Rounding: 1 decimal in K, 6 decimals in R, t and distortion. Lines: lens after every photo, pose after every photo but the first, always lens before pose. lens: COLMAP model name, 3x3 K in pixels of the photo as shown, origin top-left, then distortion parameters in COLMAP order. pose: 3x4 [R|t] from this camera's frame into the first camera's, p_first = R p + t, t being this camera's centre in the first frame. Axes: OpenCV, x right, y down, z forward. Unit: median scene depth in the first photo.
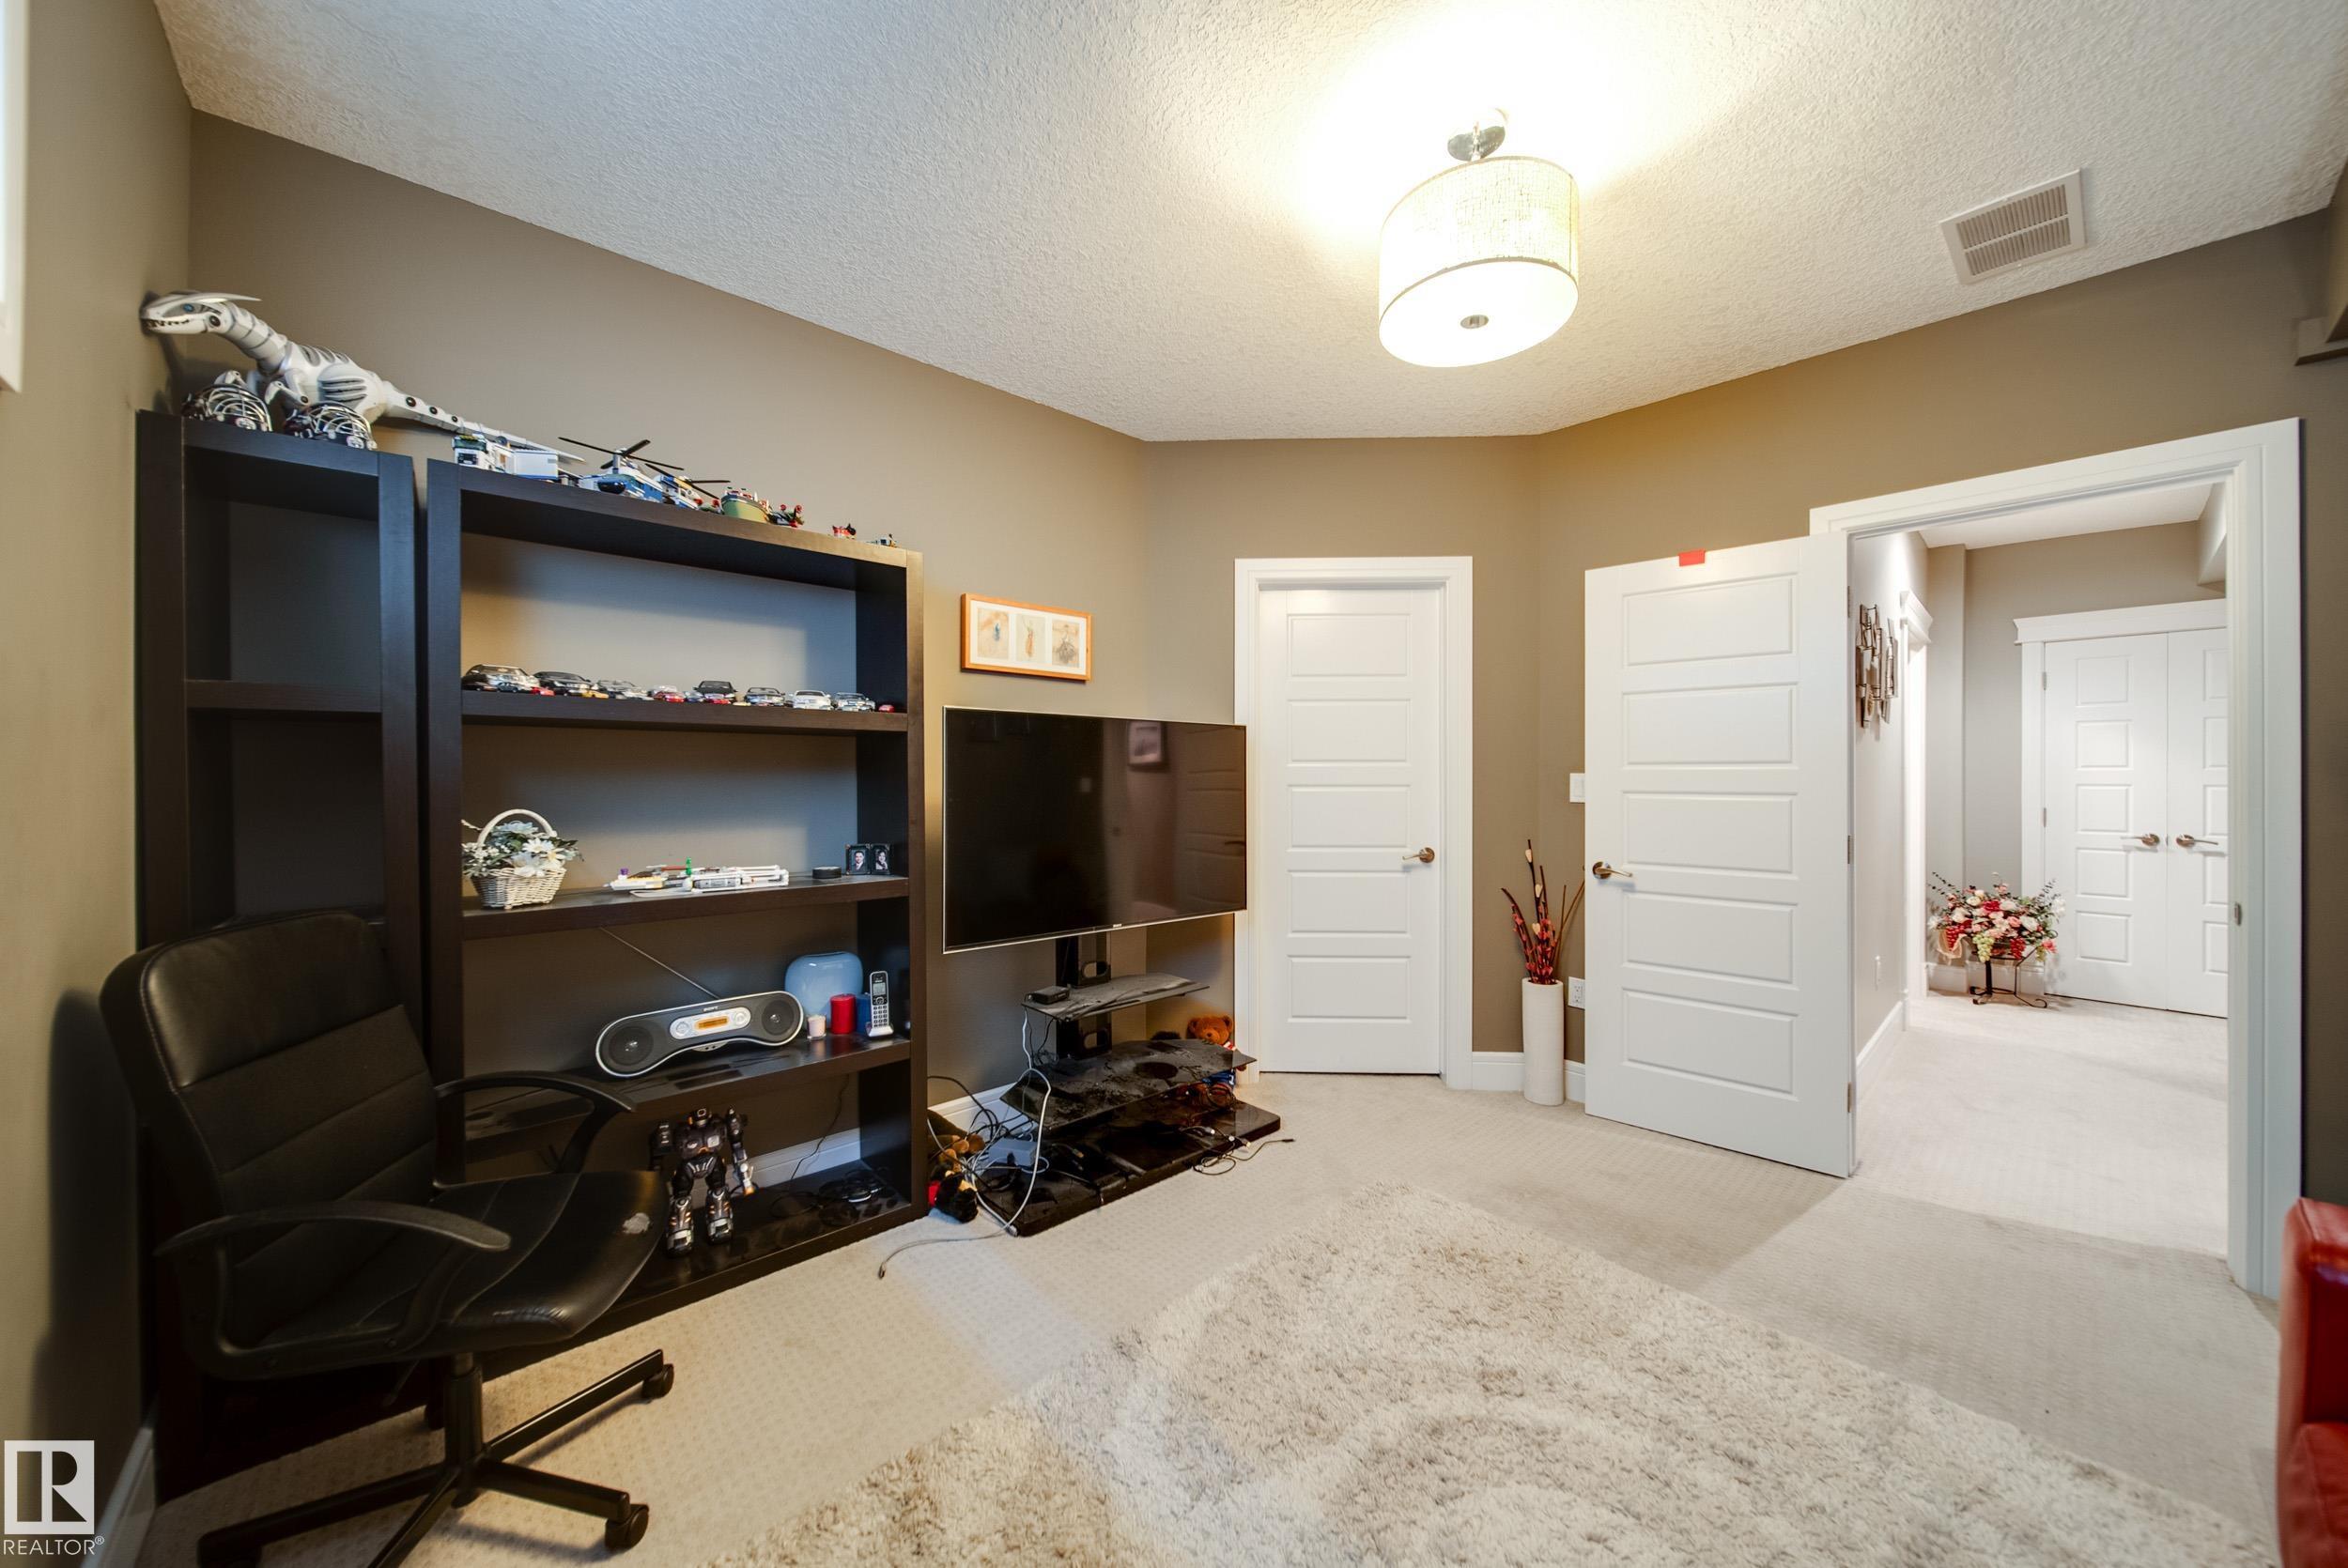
lens RADIAL K [[831.0, 0, 1170.3], [0, 831.0, 783.2], [0, 0, 1]] dist [-0.001498, -0.000704]
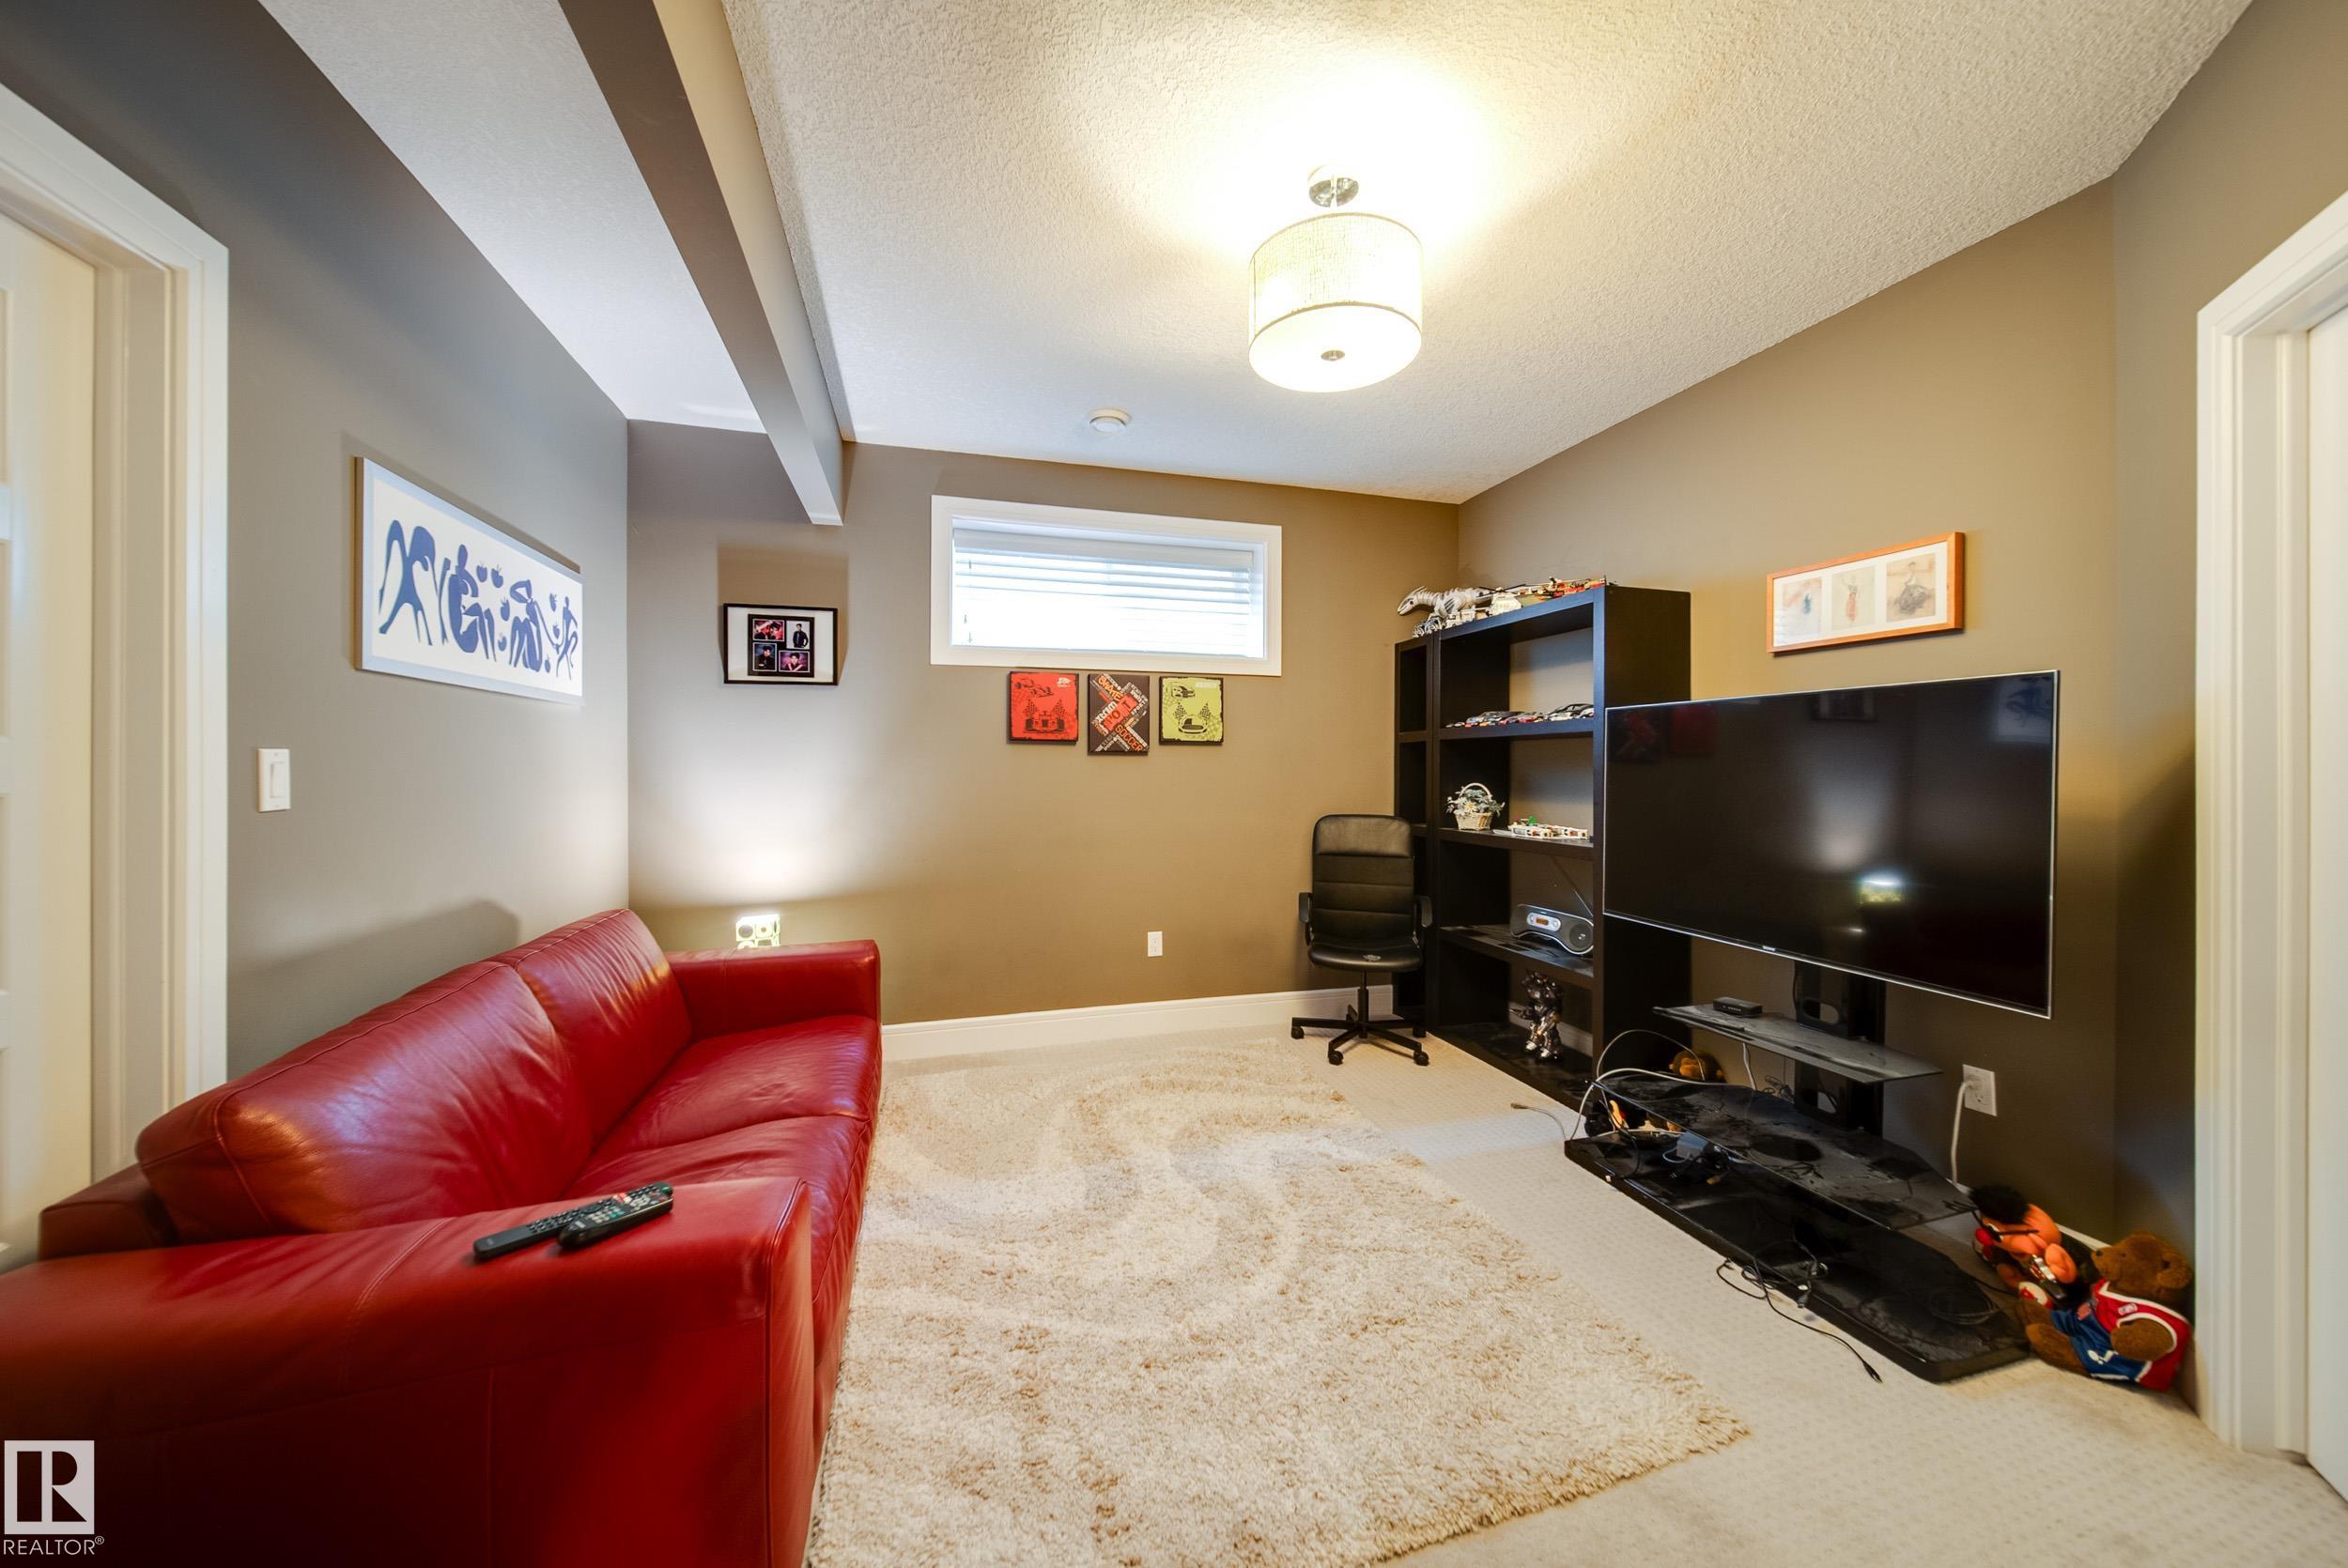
lens RADIAL K [[831.0, 0, 1185.3], [0, 831.0, 771.5], [0, 0, 1]] dist [-0.001498, -0.000704]
pose [[-0.428719, 0.007290, -0.903409, 0.941853], [-0.004621, 0.999937, 0.010262, -0.010736], [0.903426, 0.008574, -0.428658, 0.844394]]
